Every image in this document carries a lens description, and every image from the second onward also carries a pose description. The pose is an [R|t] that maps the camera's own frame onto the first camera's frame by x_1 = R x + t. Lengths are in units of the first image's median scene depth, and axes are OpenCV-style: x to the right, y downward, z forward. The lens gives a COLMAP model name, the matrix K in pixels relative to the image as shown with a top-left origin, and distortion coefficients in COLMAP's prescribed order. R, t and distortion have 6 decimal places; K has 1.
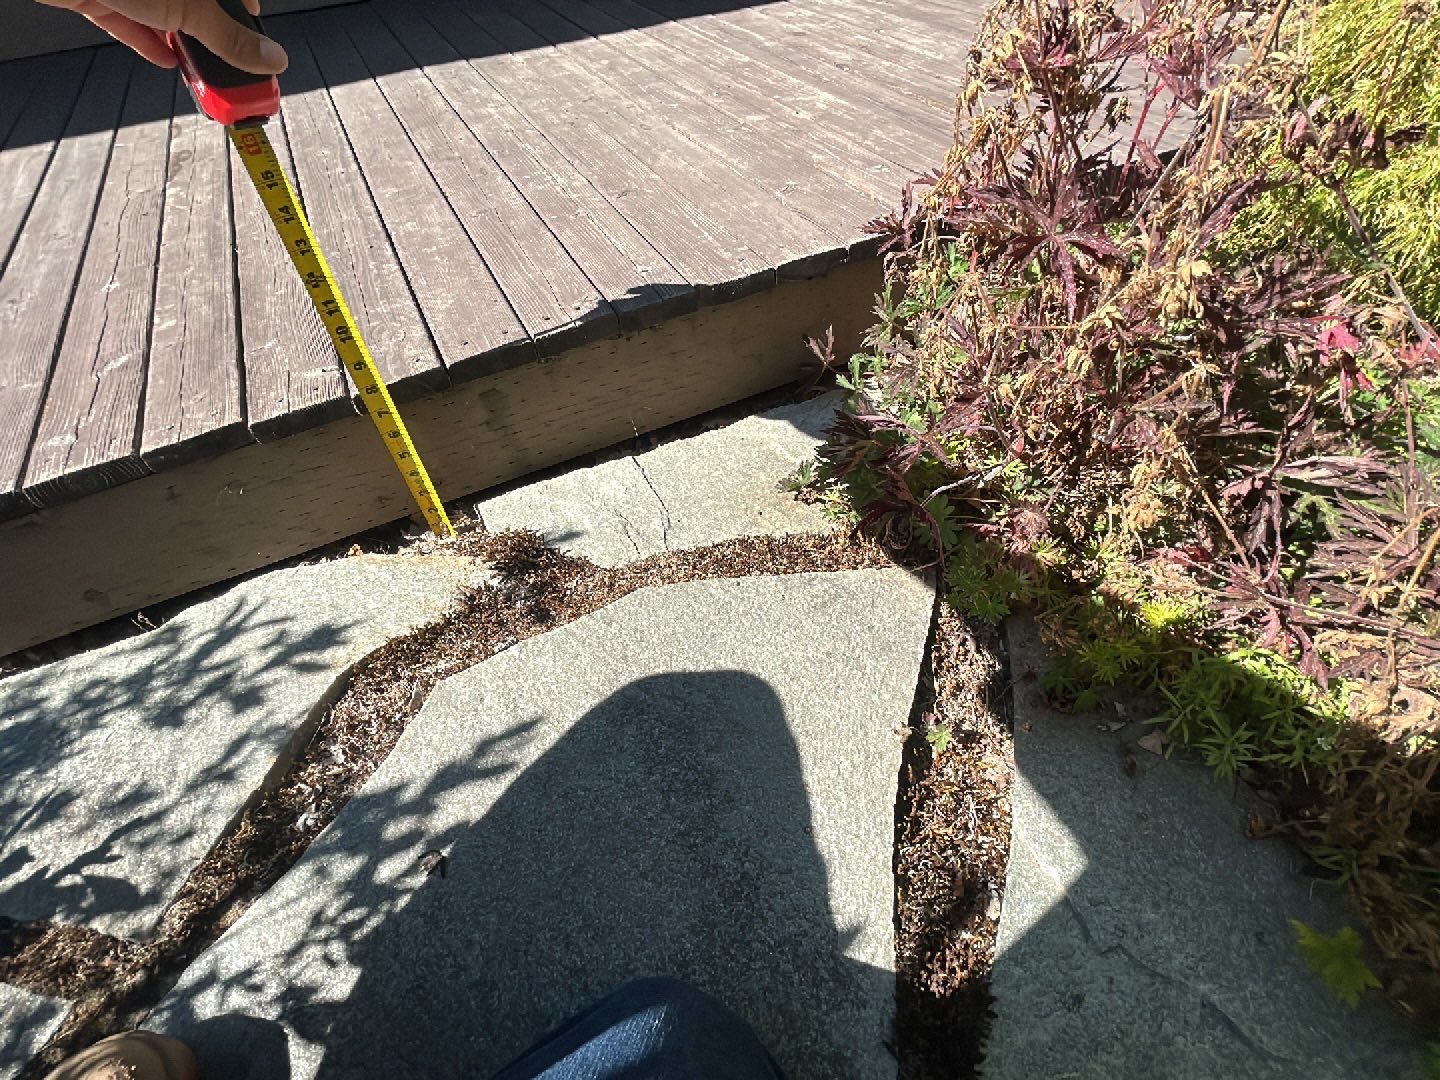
lens RADIAL K [[748.0, 0, 726.4], [0, 748.0, 539.5], [0, 0, 1]] dist [0.000872, 0.005025]
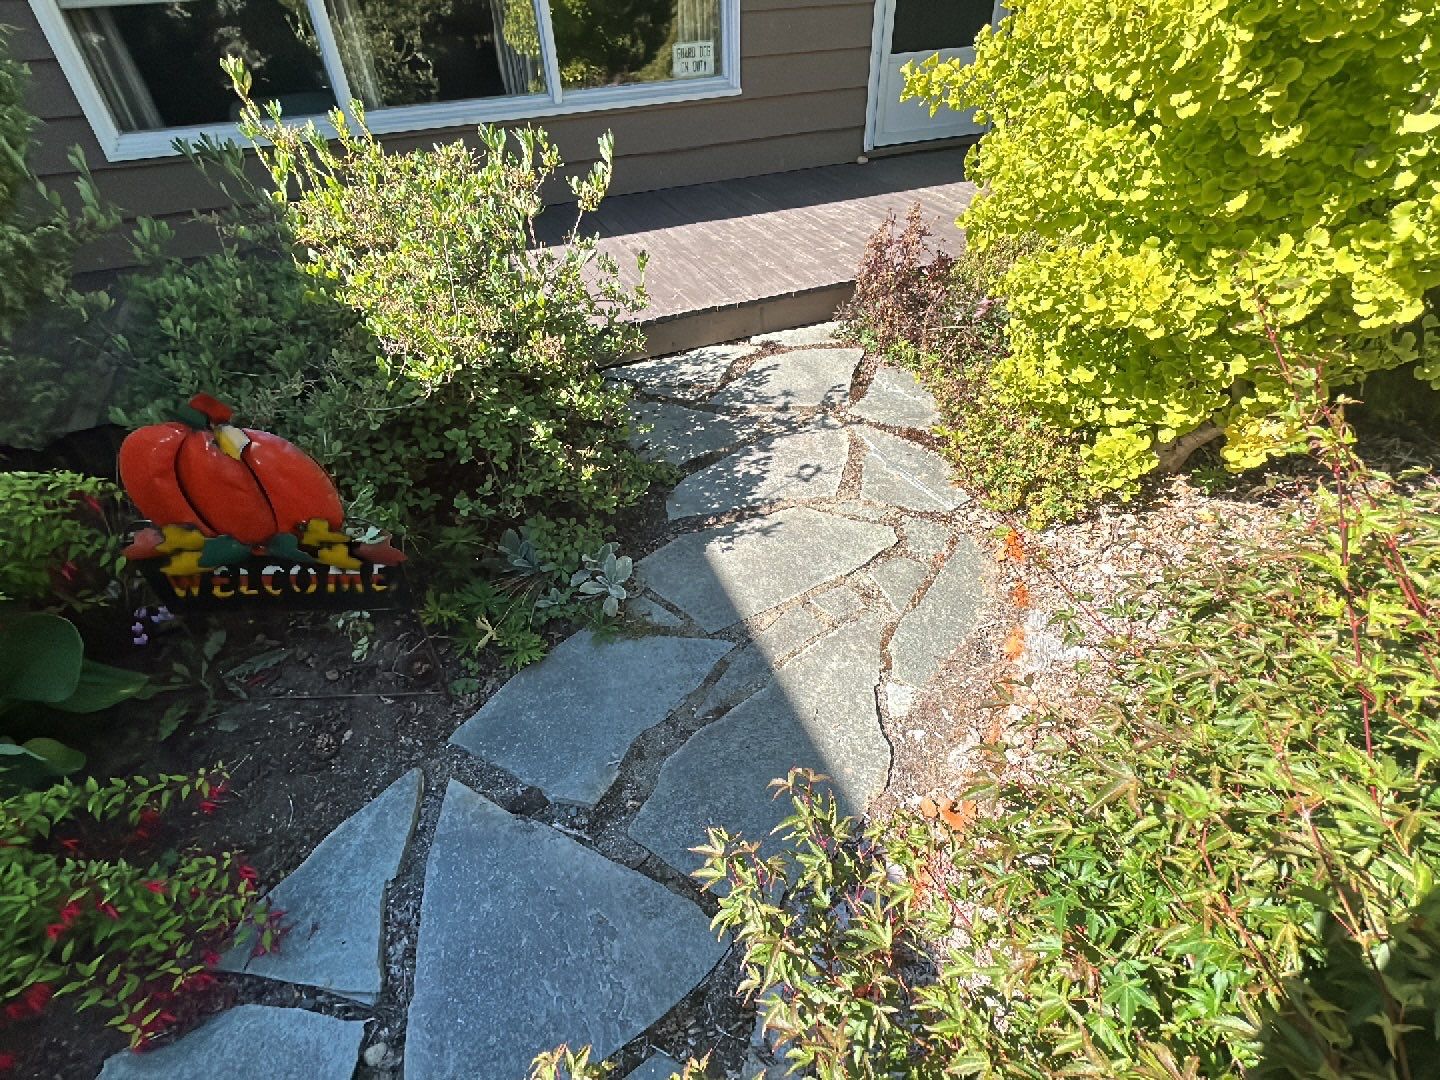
lens RADIAL K [[748.0, 0, 726.4], [0, 748.0, 539.5], [0, 0, 1]] dist [0.000872, 0.005025]
pose [[0.998464, 0.054394, -0.010487, -0.433500], [-0.055288, 0.990314, -0.127365, 1.810827], [0.003458, 0.127750, 0.991800, -3.321918]]
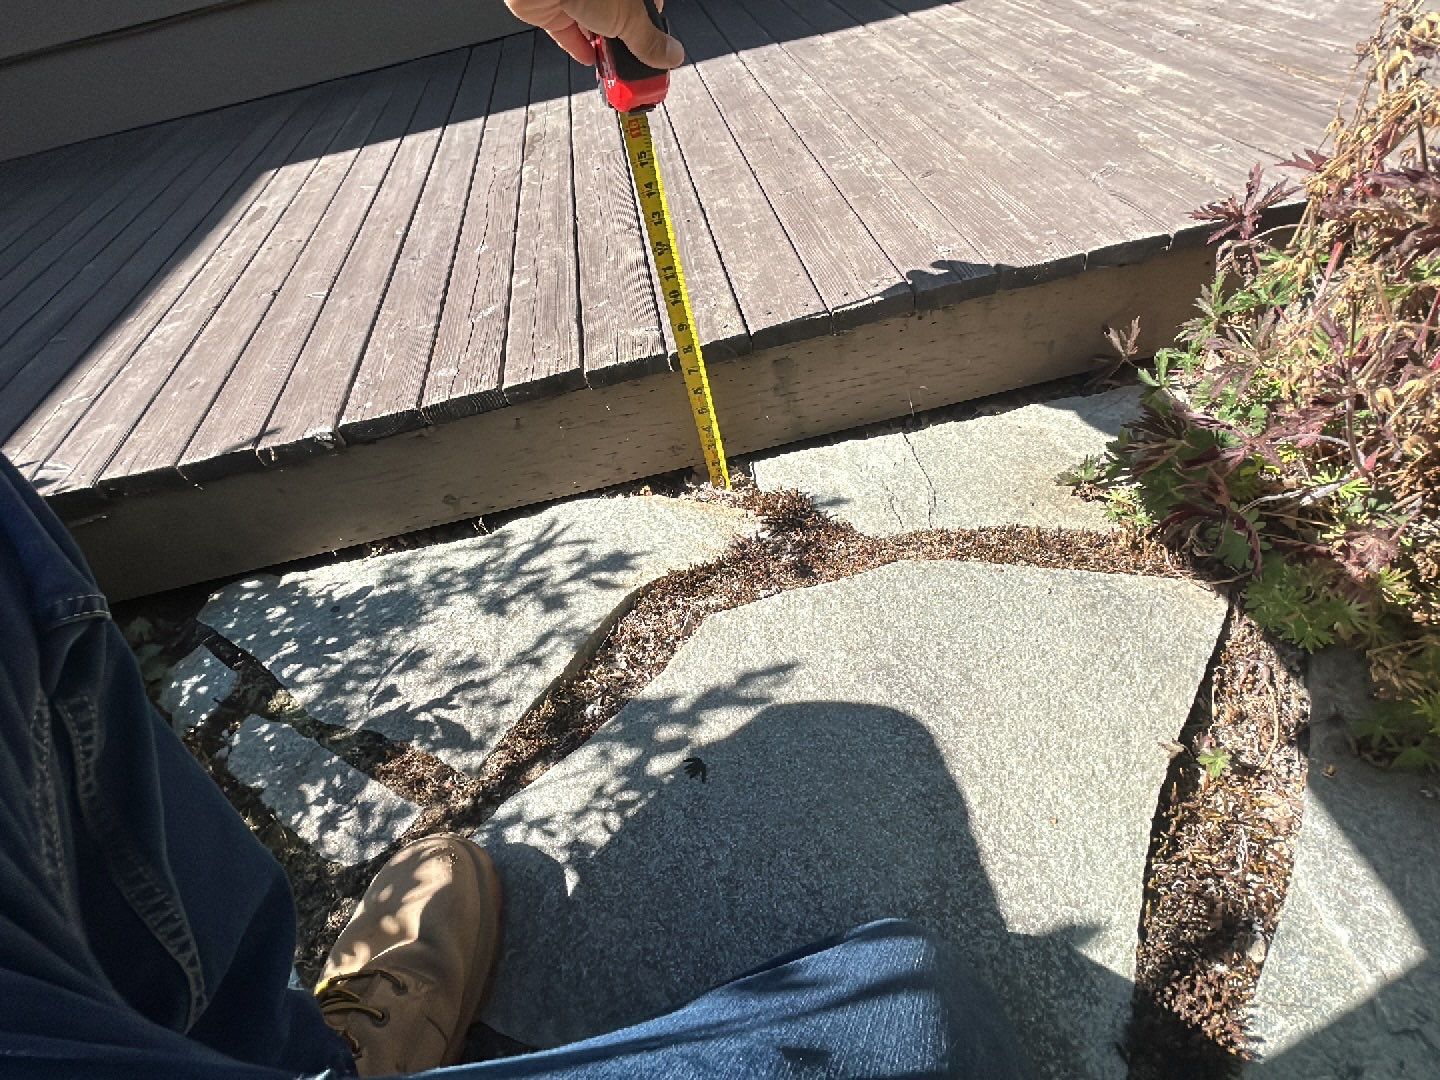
lens RADIAL K [[748.0, 0, 726.4], [0, 748.0, 539.5], [0, 0, 1]] dist [0.000872, 0.005025]
pose [[0.951418, 0.142308, -0.273041, -0.067300], [-0.135926, 0.989818, 0.042253, 0.026211], [0.276274, -0.003087, 0.961074, -0.061211]]
